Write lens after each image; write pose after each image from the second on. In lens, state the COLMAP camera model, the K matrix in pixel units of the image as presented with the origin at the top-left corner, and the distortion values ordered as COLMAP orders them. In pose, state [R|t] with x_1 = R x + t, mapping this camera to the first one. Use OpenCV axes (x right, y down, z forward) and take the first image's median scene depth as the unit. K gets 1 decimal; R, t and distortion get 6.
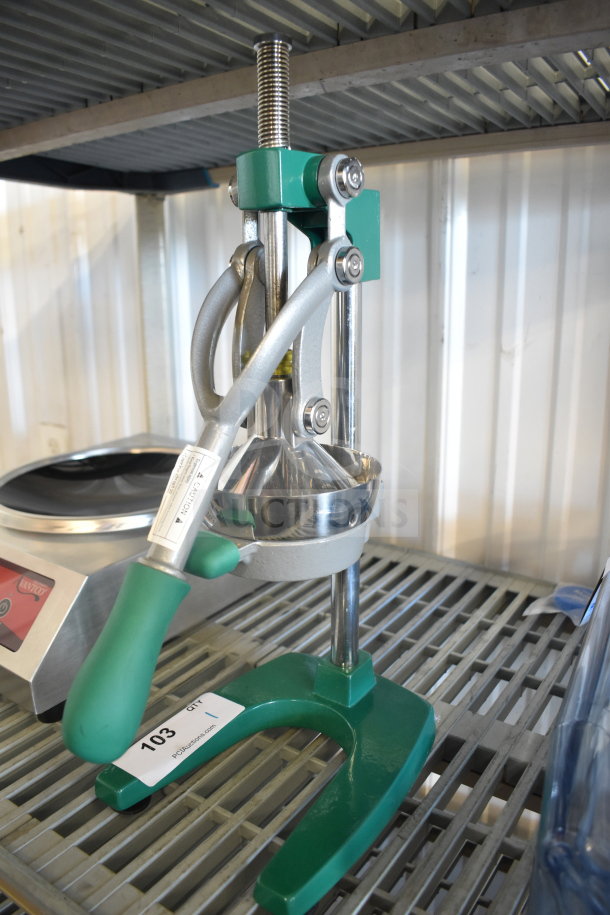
lens RADIAL K [[730.7, 0, 307.2], [0, 730.7, 478.4], [0, 0, 1]] dist [-0.007143, -0.002860]
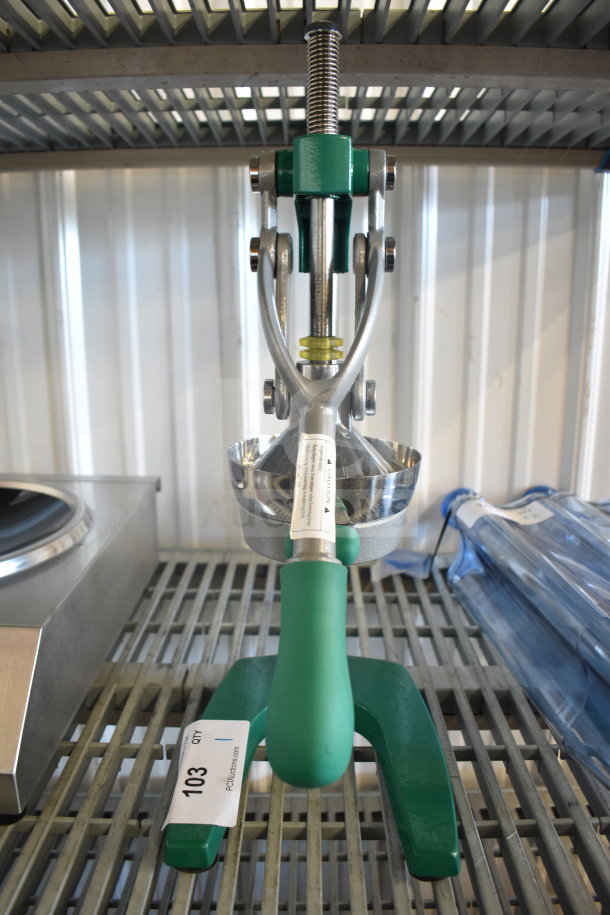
lens RADIAL K [[731.0, 0, 305.0], [0, 731.0, 457.5], [0, 0, 1]] dist [-0.013396, -0.004612]
pose [[0.850753, -0.097944, 0.516359, -0.424139], [0.123429, 0.992238, -0.015153, 0.000334], [-0.510866, 0.076625, 0.856238, 0.126761]]
